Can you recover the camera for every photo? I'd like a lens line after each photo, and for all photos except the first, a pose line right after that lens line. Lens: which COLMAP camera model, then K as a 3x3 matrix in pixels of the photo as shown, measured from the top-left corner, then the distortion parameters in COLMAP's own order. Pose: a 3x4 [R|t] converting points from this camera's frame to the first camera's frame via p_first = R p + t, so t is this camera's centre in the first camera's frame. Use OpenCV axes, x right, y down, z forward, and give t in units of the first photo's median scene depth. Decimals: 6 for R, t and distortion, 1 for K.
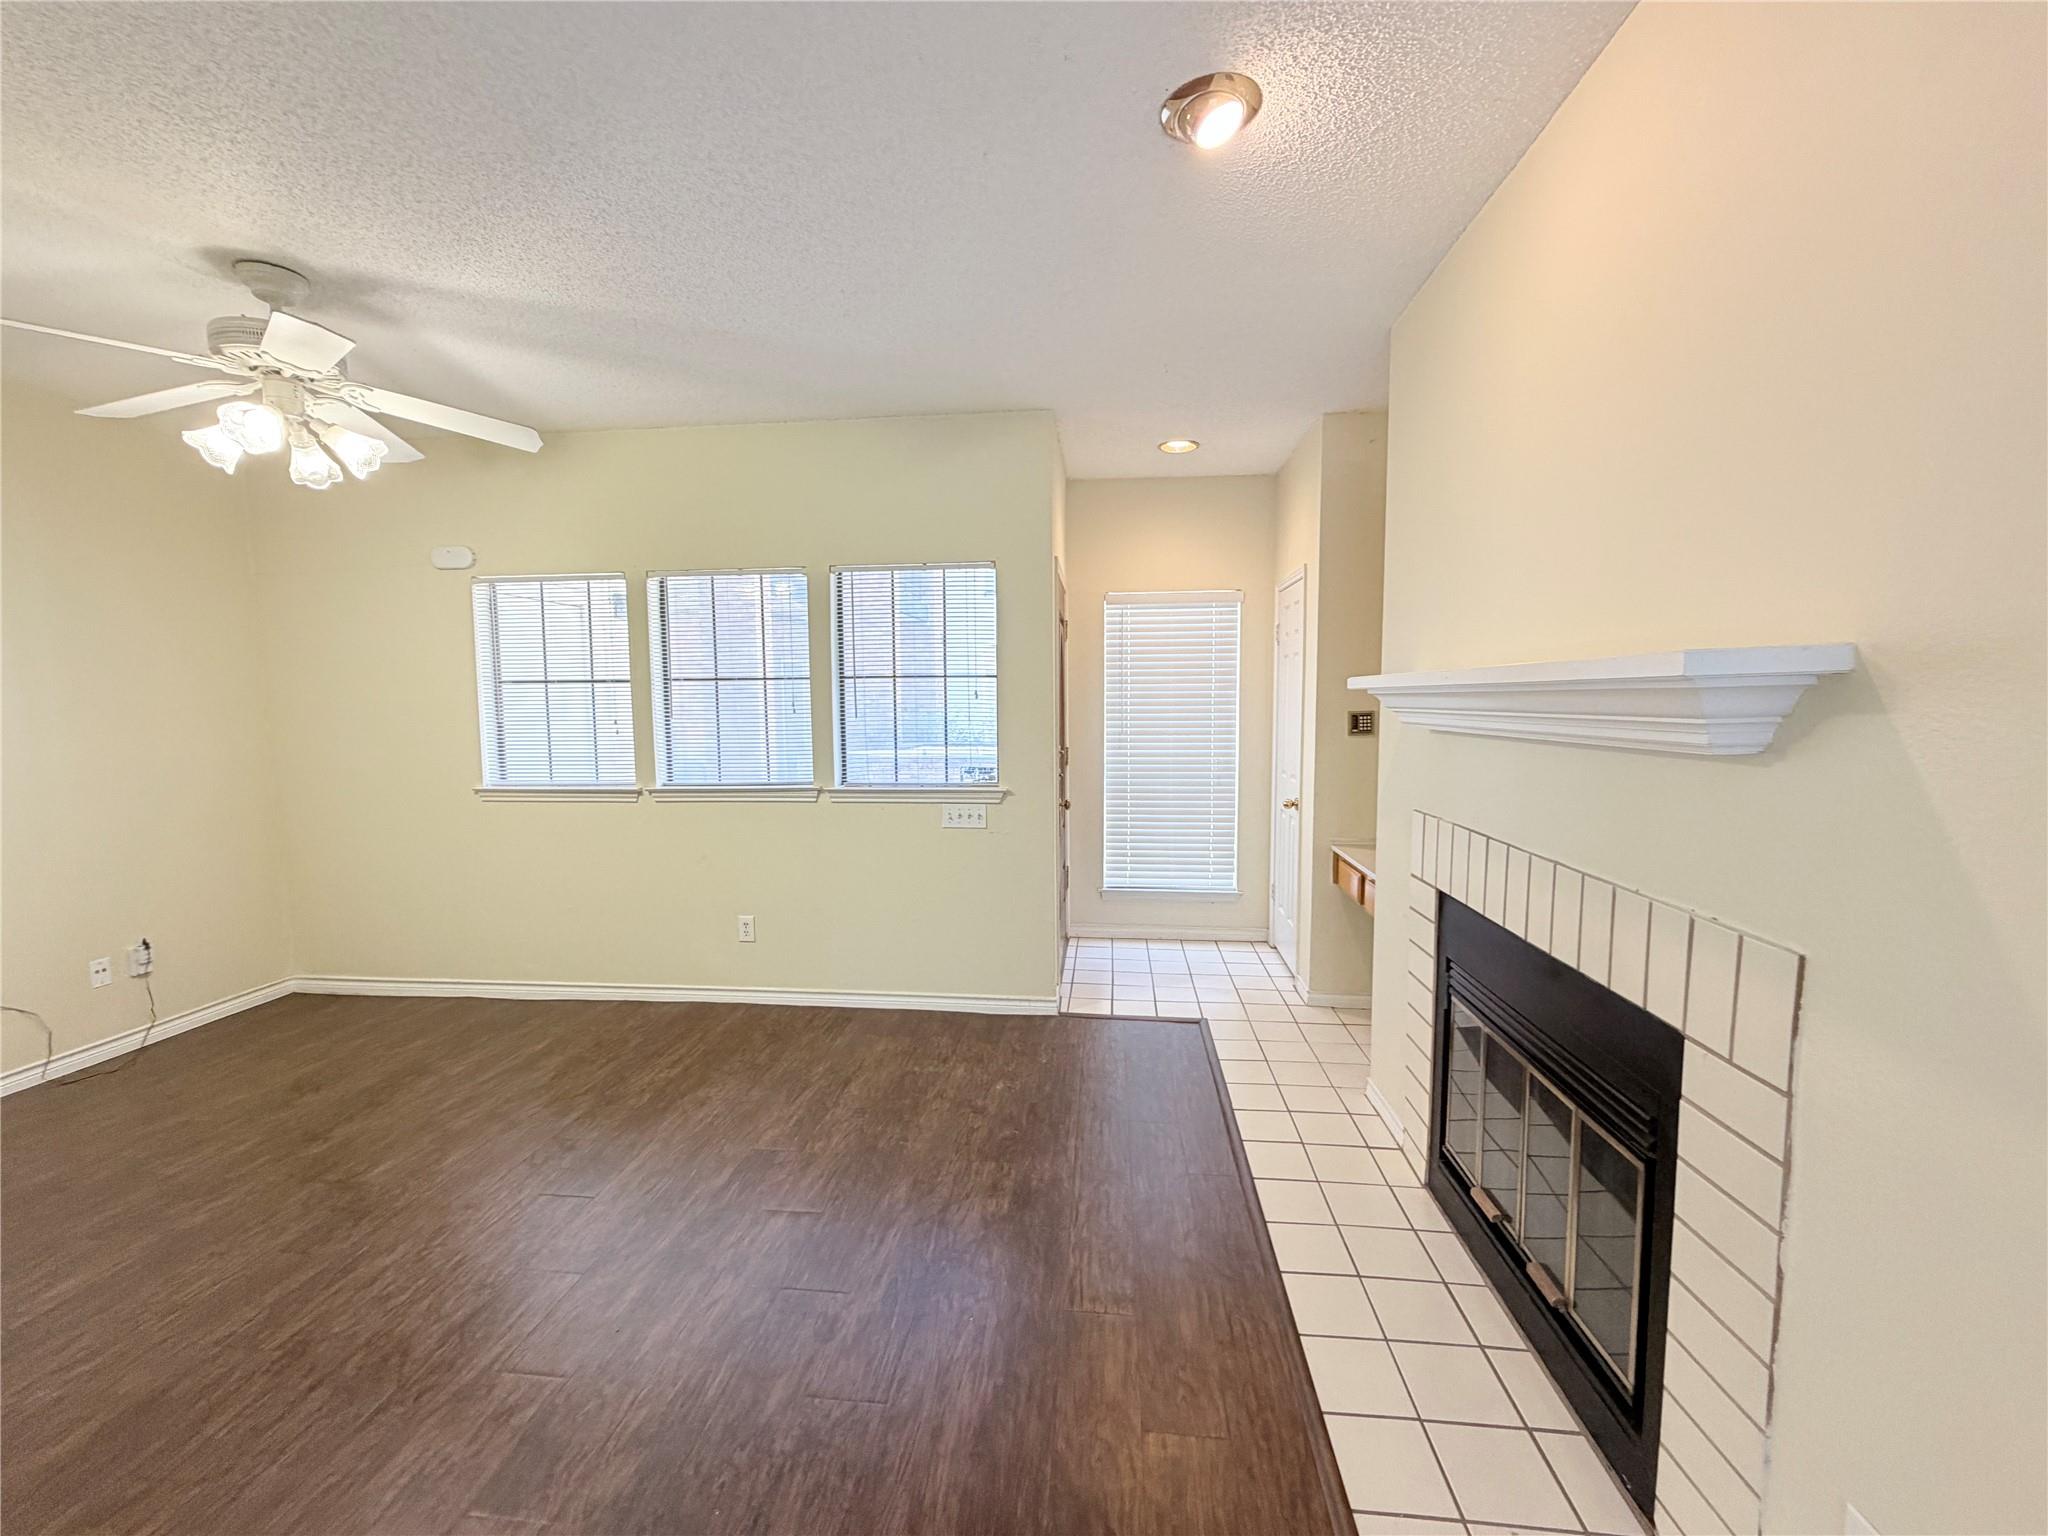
lens RADIAL K [[817.2, 0, 1017.1], [0, 817.2, 759.7], [0, 0, 1]] dist [-0.000469, 0.000391]
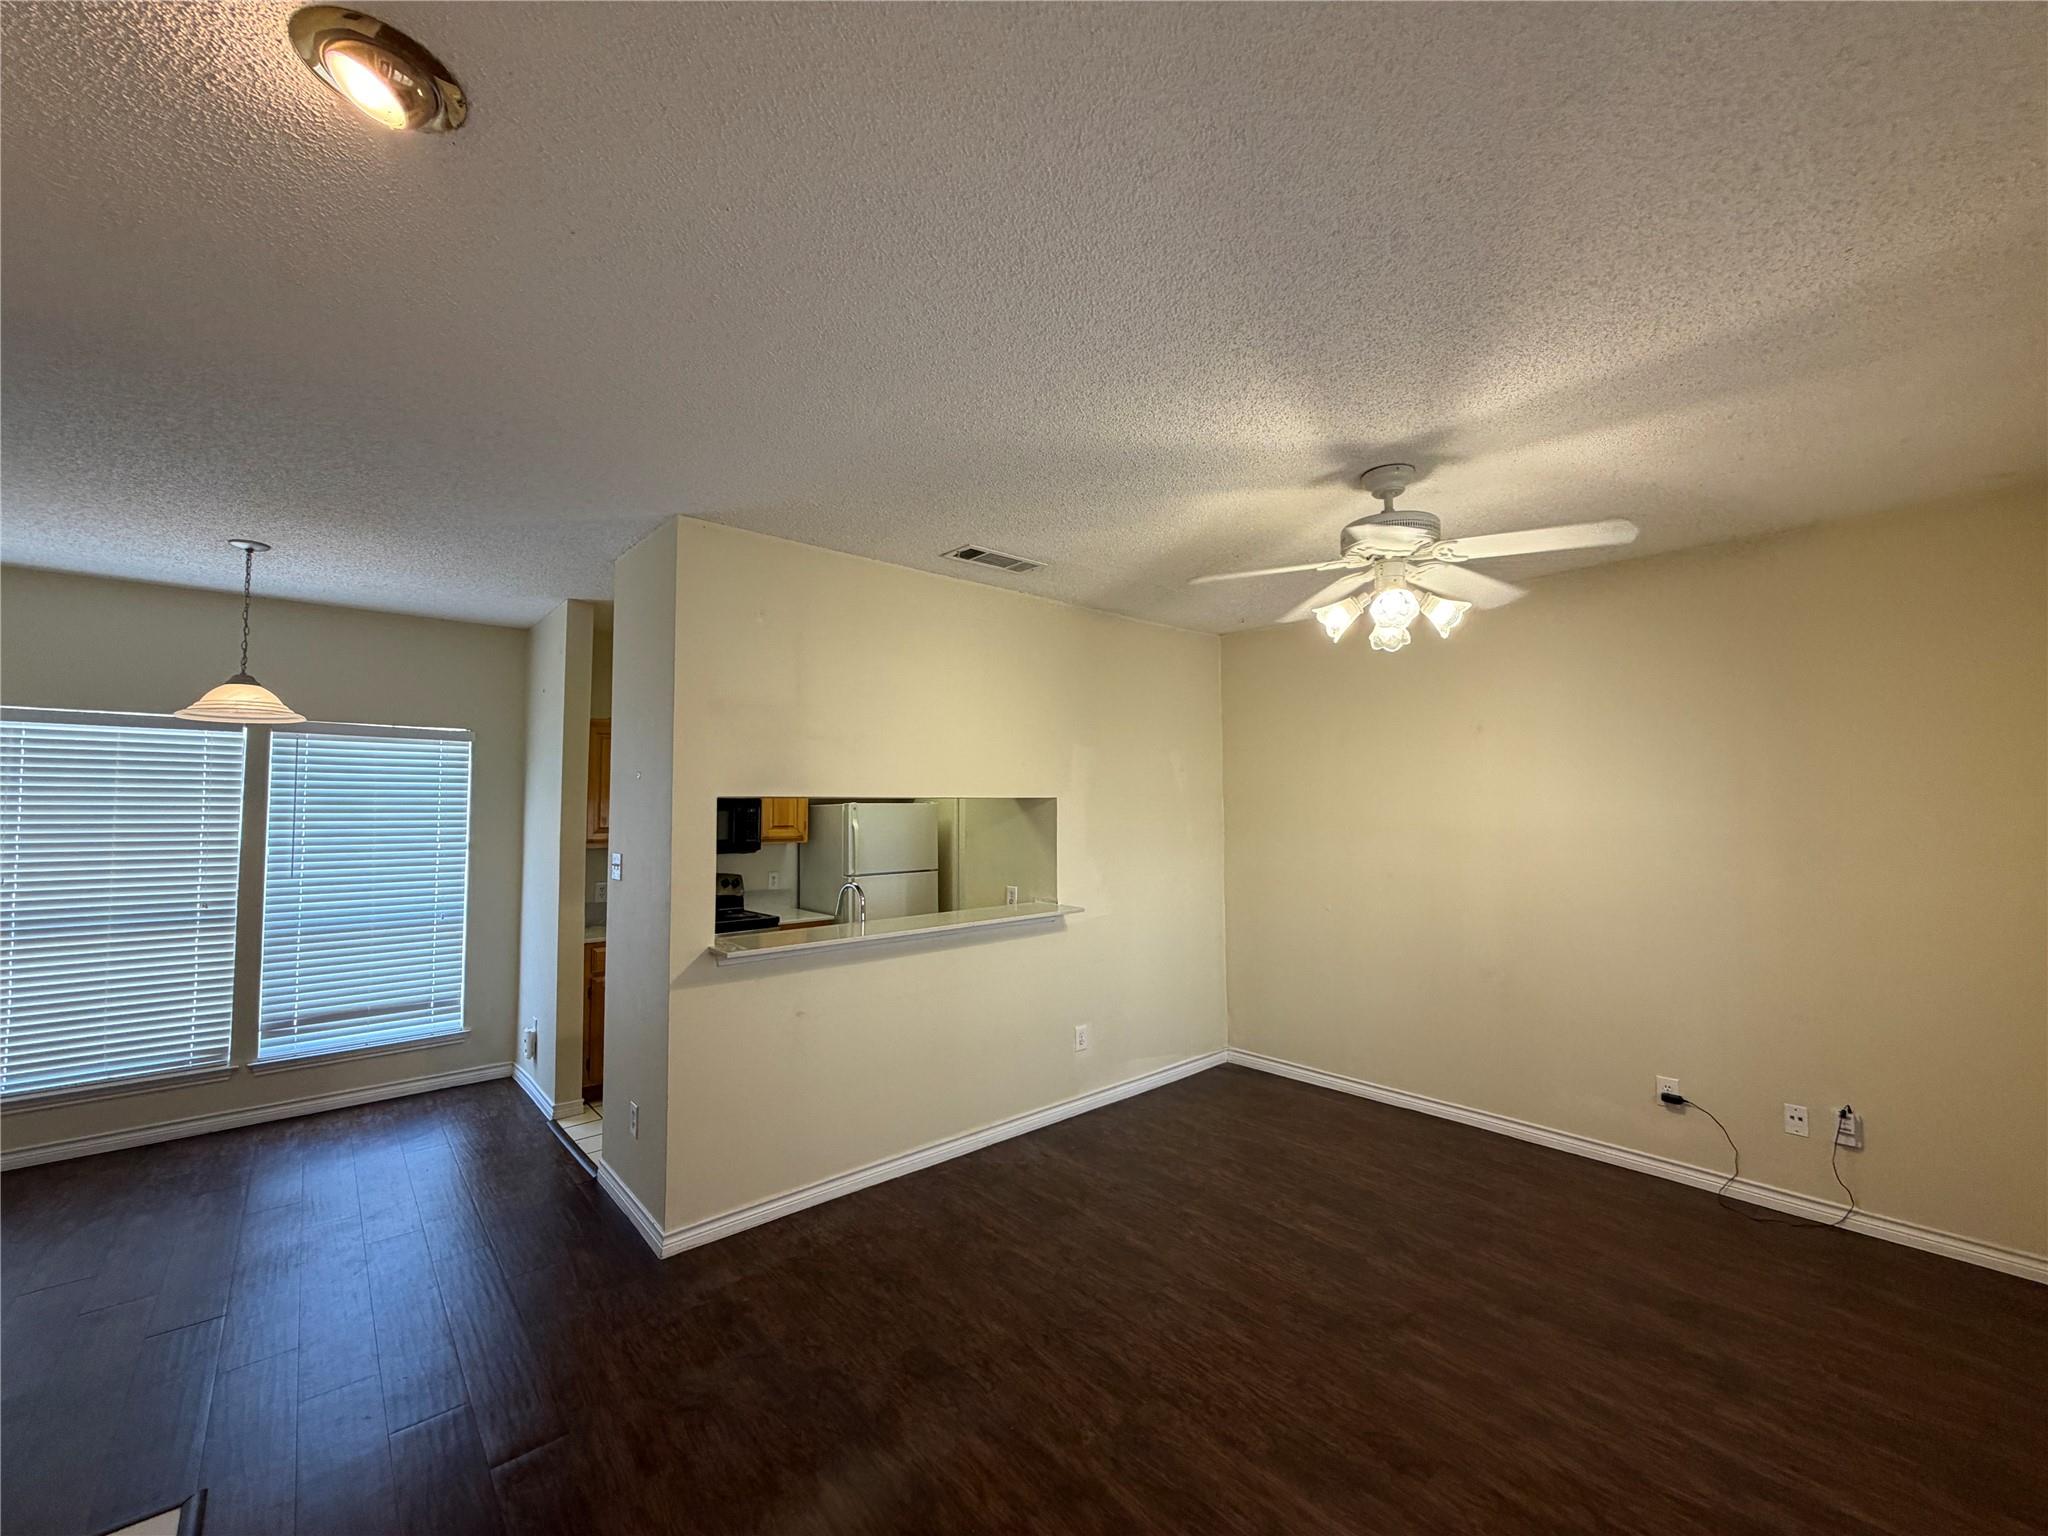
lens RADIAL K [[817.2, 0, 1019.5], [0, 817.2, 768.3], [0, 0, 1]] dist [-0.000469, 0.000391]
pose [[-0.676694, -0.021451, -0.735951, 0.191366], [-0.048027, 0.998733, 0.015050, -0.118179], [0.734696, 0.045529, -0.676867, 0.987914]]
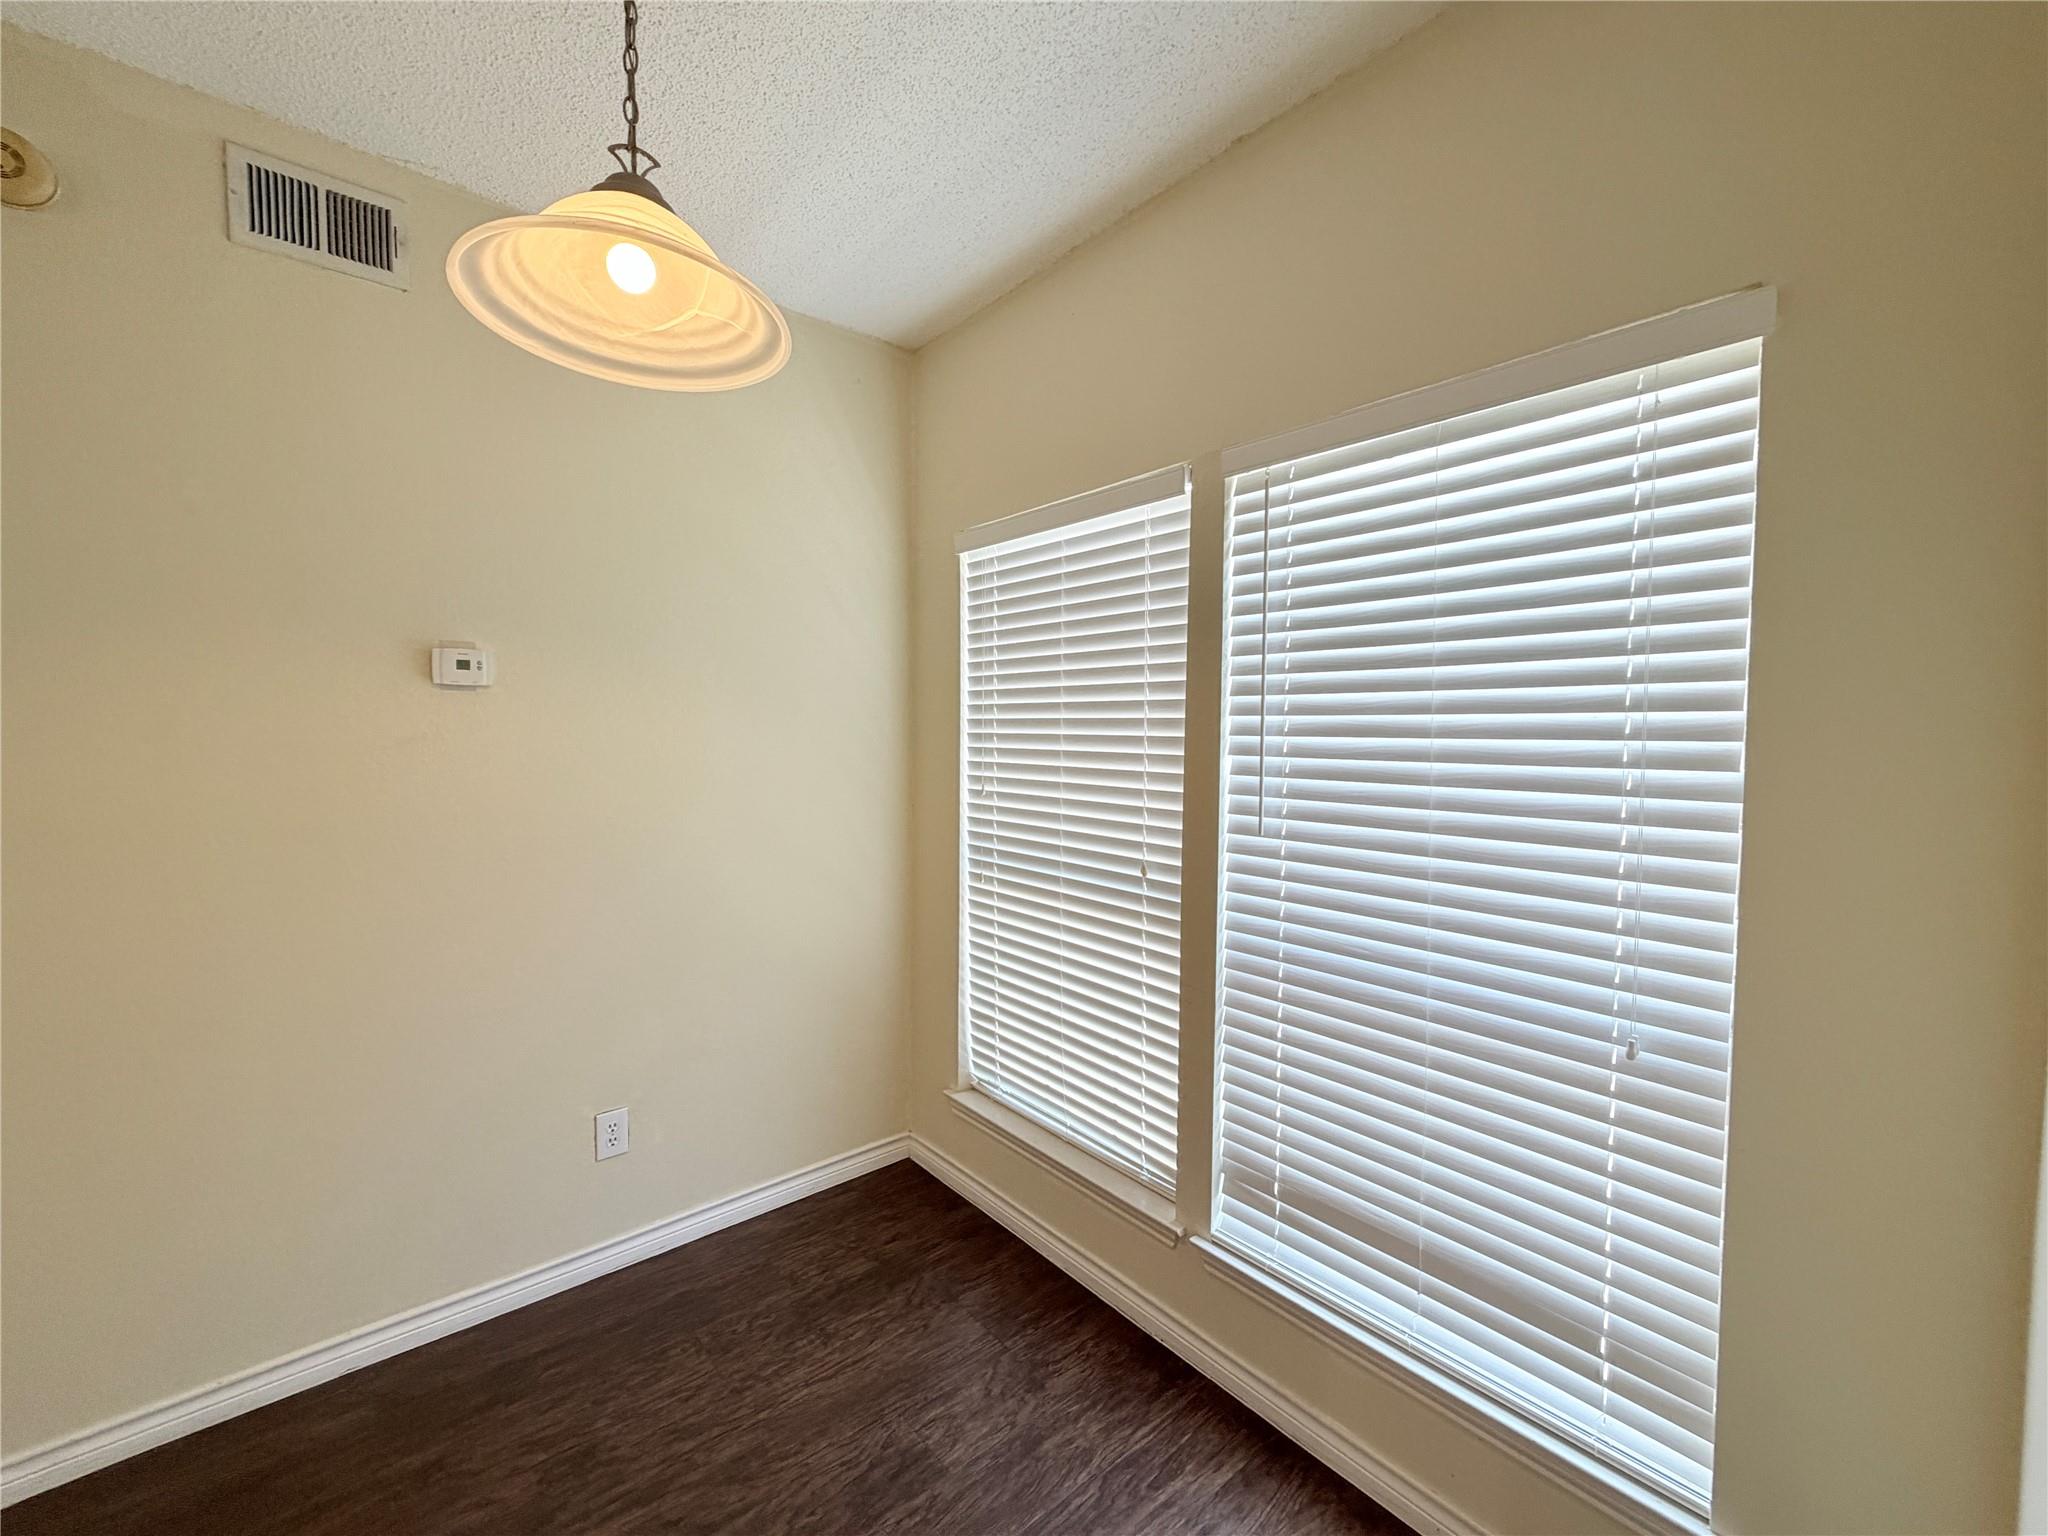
lens RADIAL K [[817.2, 0, 1026.5], [0, 817.2, 766.6], [0, 0, 1]] dist [-0.000469, 0.000391]
pose [[-0.726060, -0.021084, 0.687308, -0.238519], [0.055209, 0.994516, 0.088830, 0.033926], [-0.685412, 0.102442, -0.720914, -0.266517]]
